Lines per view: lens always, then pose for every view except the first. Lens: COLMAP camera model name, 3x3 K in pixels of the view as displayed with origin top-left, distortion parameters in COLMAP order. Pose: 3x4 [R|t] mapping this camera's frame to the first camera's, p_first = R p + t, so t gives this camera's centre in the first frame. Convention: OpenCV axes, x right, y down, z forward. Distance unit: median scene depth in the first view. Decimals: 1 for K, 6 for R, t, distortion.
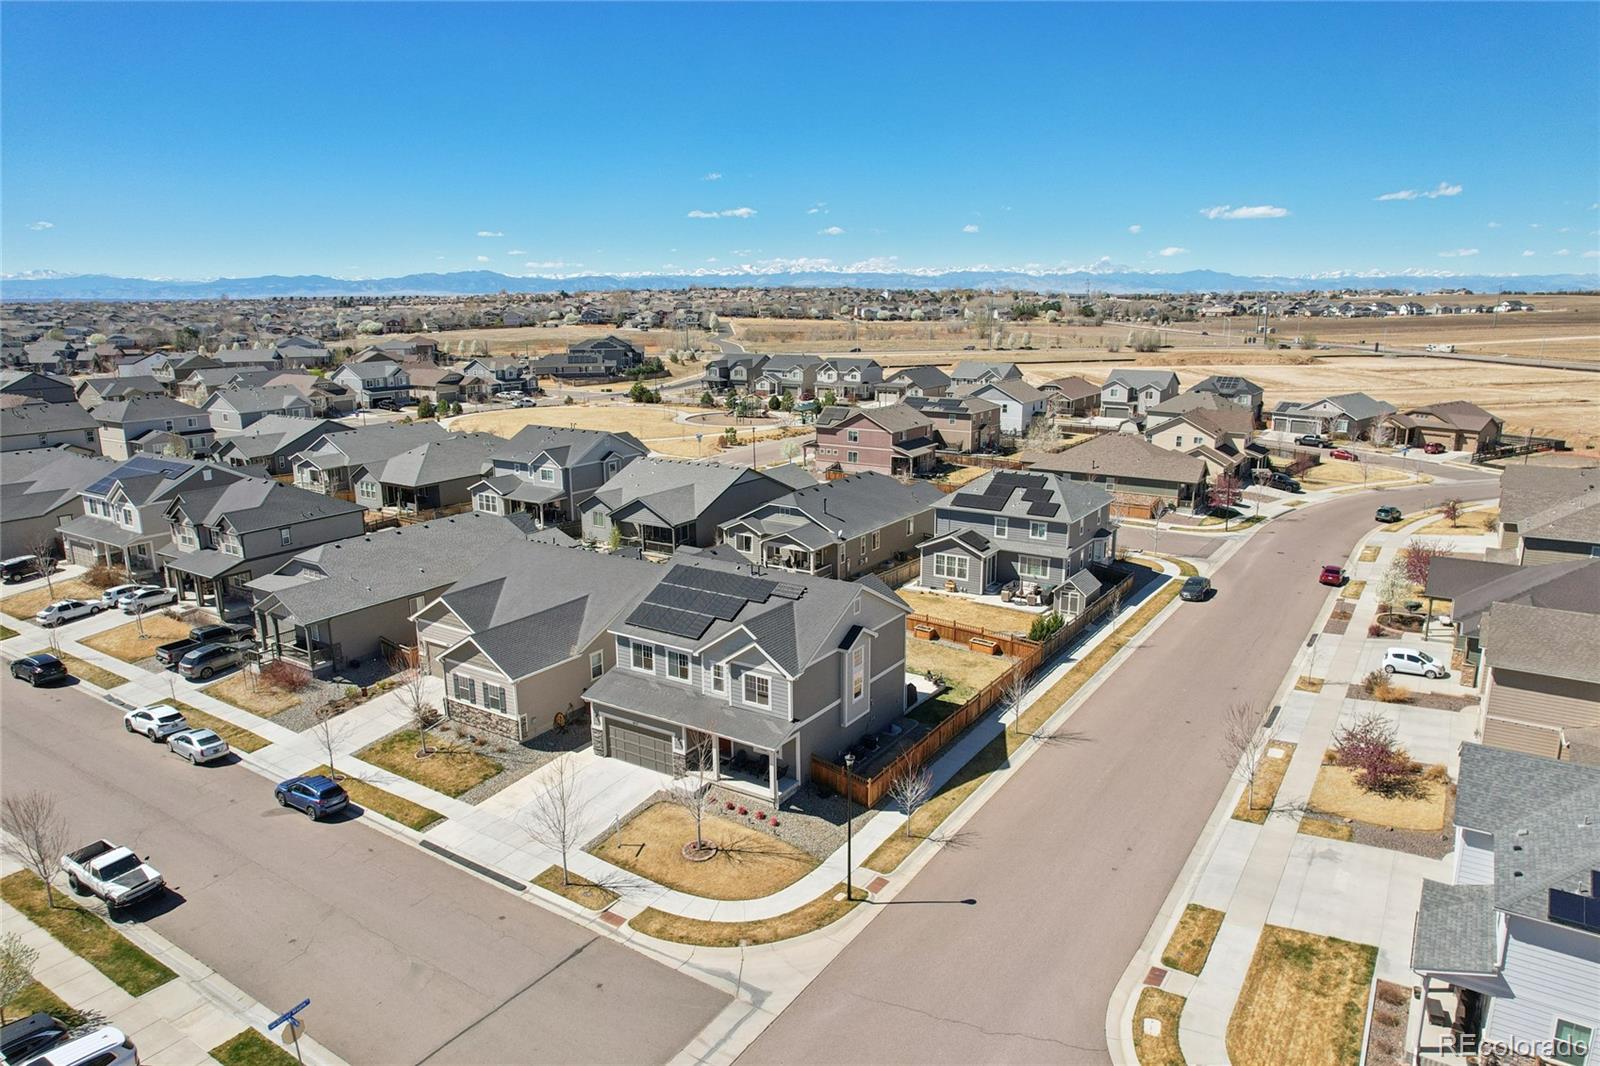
lens RADIAL K [[1042.2, 0, 815.0], [0, 1042.2, 533.3], [0, 0, 1]] dist [-0.070757, 0.054165]
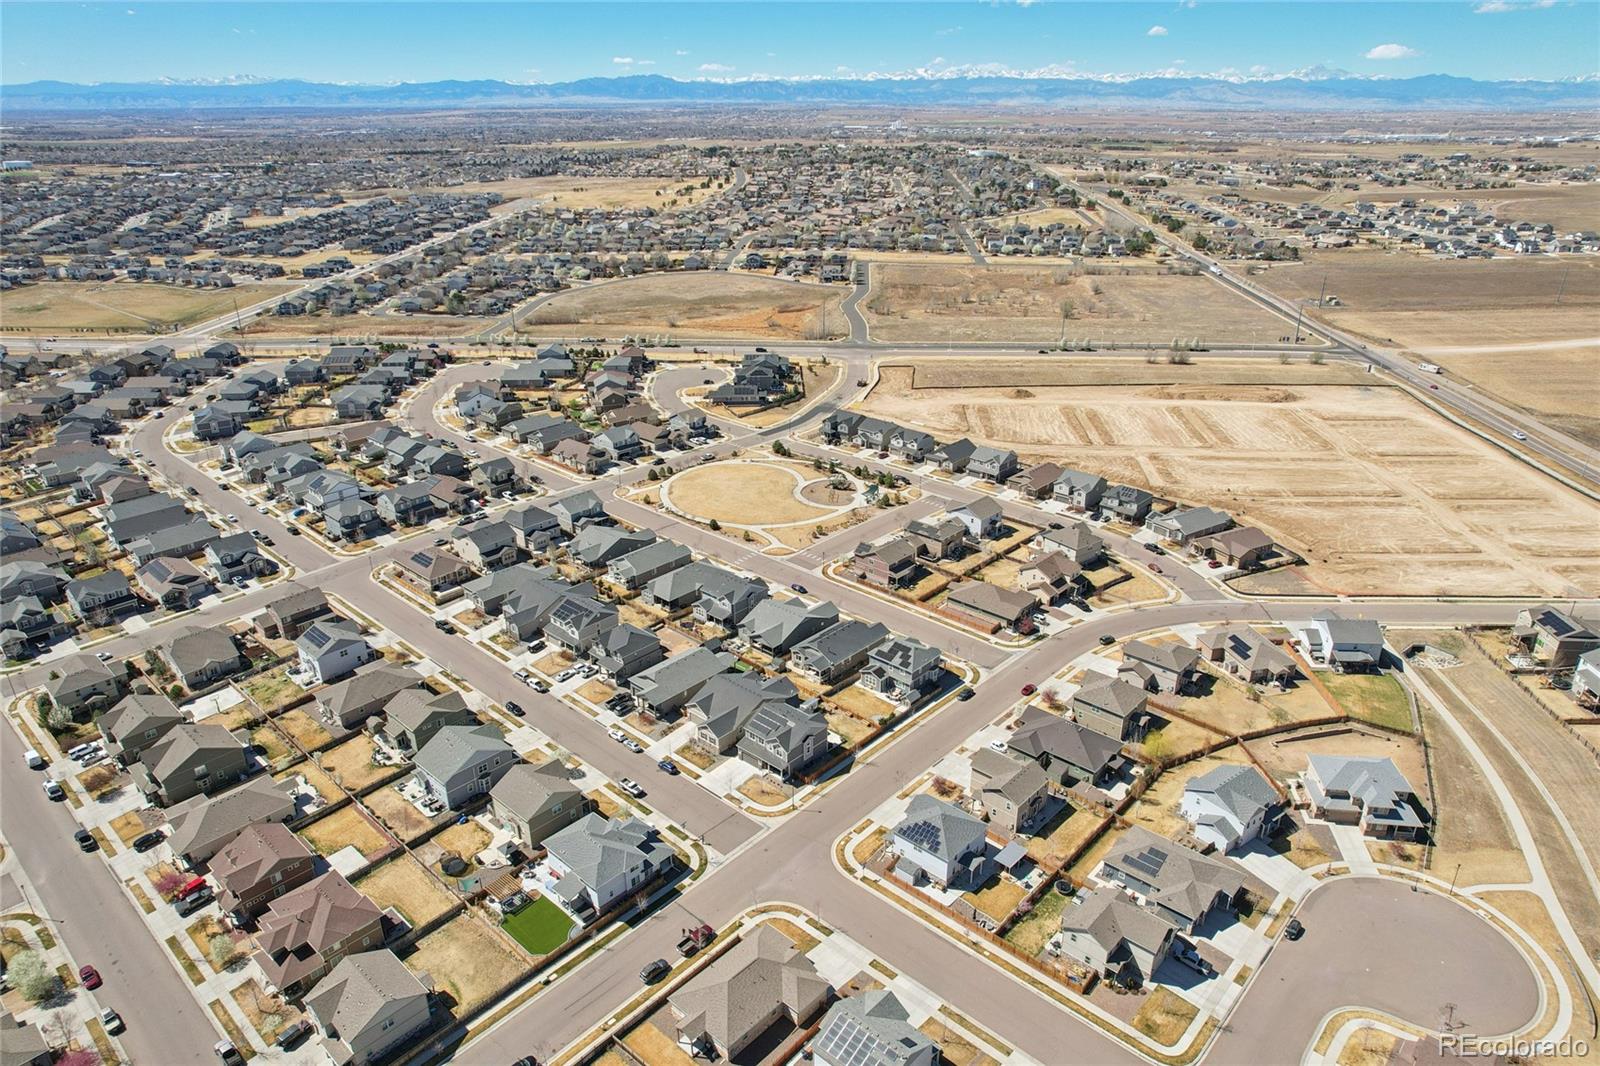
lens RADIAL K [[1042.2, 0, 815.0], [0, 1042.2, 533.3], [0, 0, 1]] dist [-0.070757, 0.054165]
pose [[0.987445, 0.065608, -0.143691, 0.520678], [-0.039593, 0.983425, 0.176942, -1.211948], [0.152918, -0.169032, 0.973676, -2.365291]]
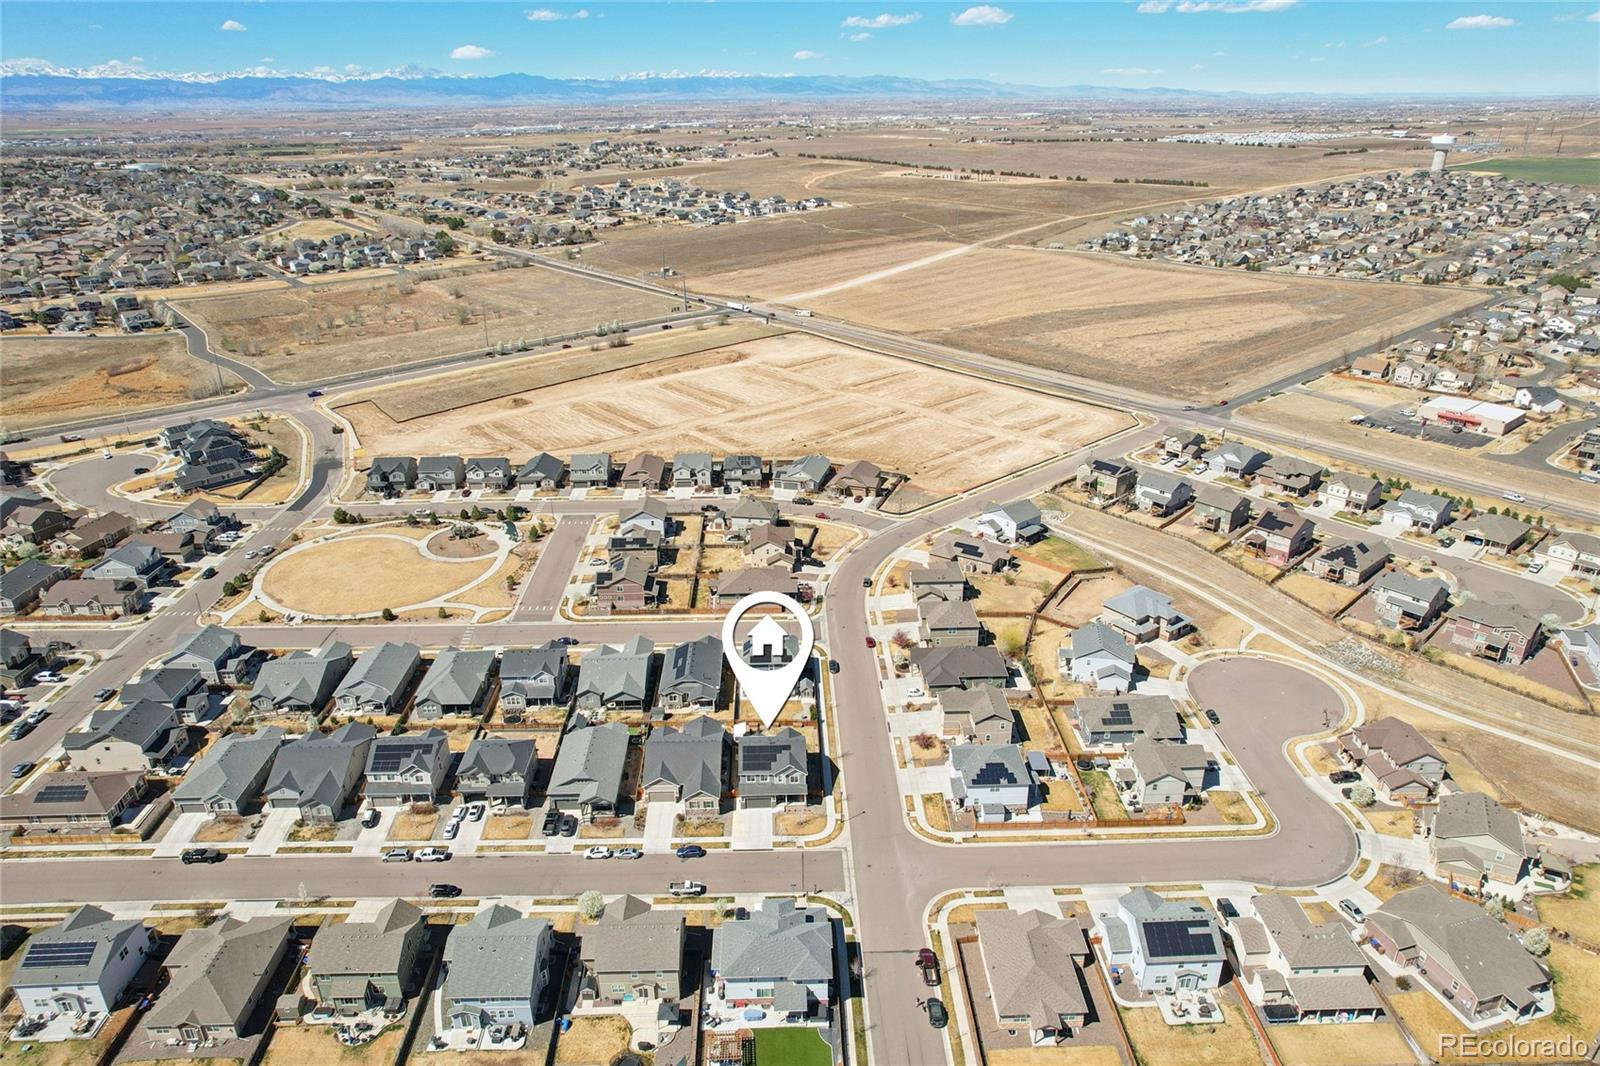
lens RADIAL K [[1042.2, 0, 815.0], [0, 1042.2, 533.3], [0, 0, 1]] dist [-0.070757, 0.054165]
pose [[0.819321, -0.225692, 0.527045, -1.556212], [0.130622, 0.968566, 0.211702, -1.312398], [-0.558257, -0.104608, 0.823047, -1.785135]]
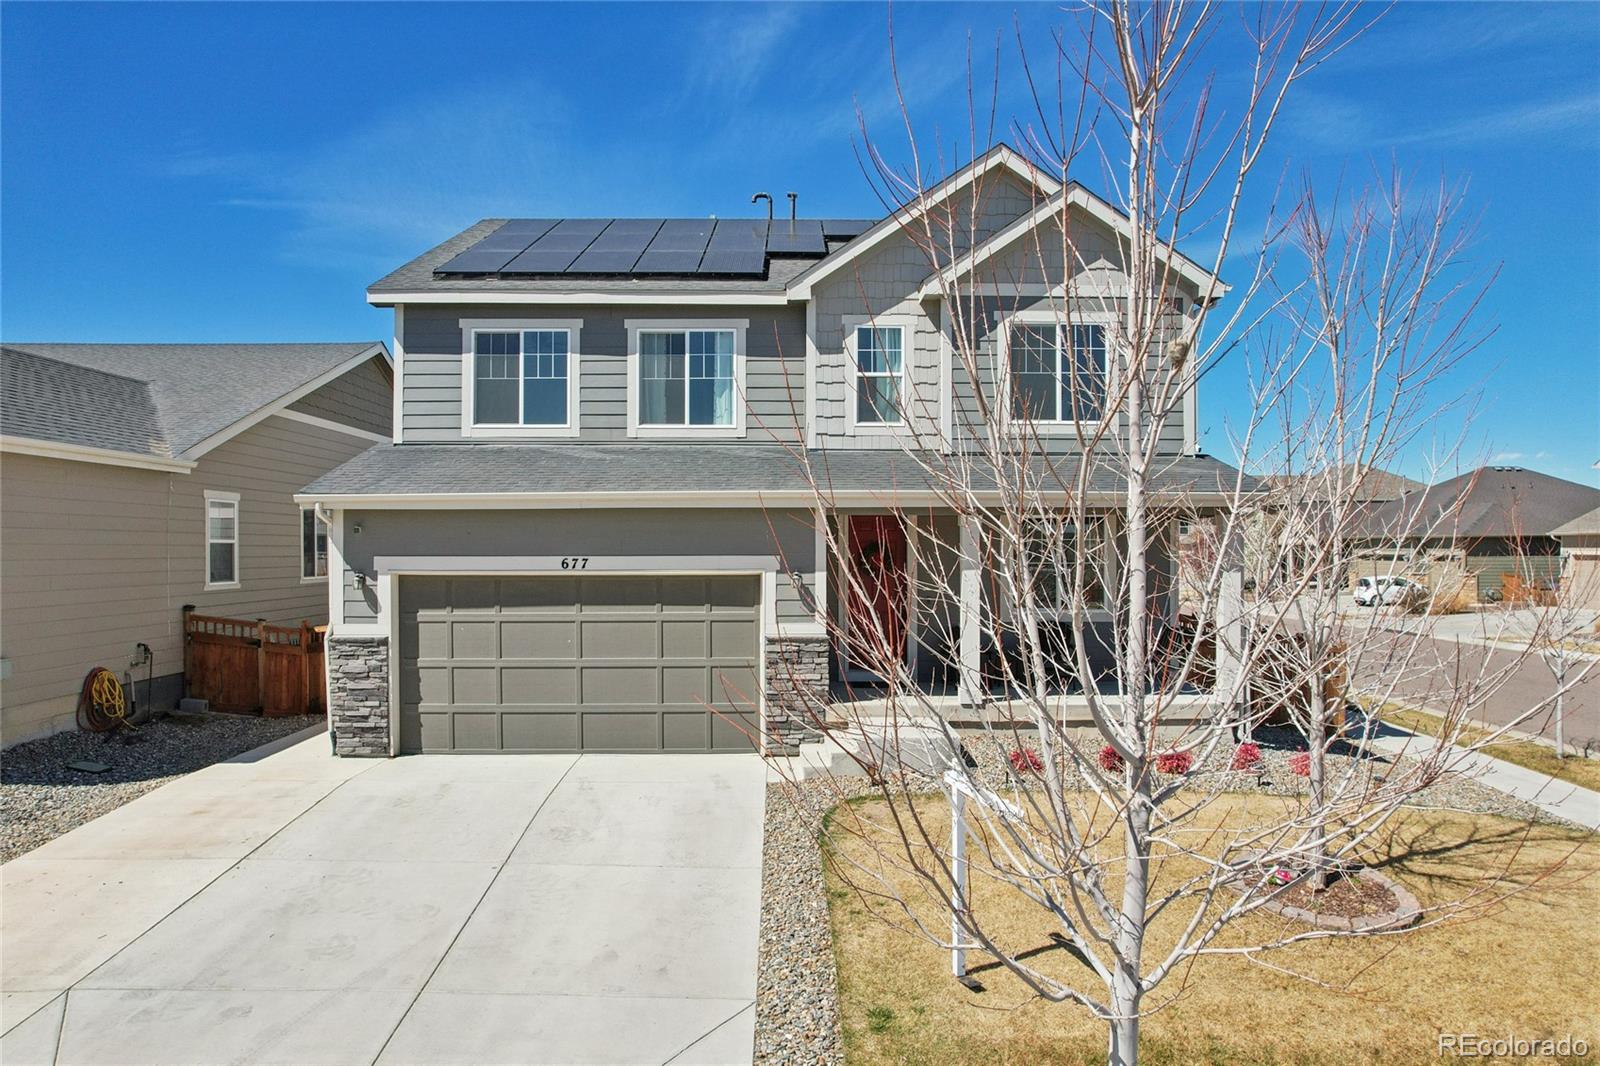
lens RADIAL K [[1042.2, 0, 815.0], [0, 1042.2, 533.3], [0, 0, 1]] dist [-0.070757, 0.054165]
pose [[0.830405, 0.009231, 0.557083, -0.246346], [0.123919, 0.971759, -0.200819, 0.218094], [-0.543205, 0.235794, 0.805810, 0.715841]]
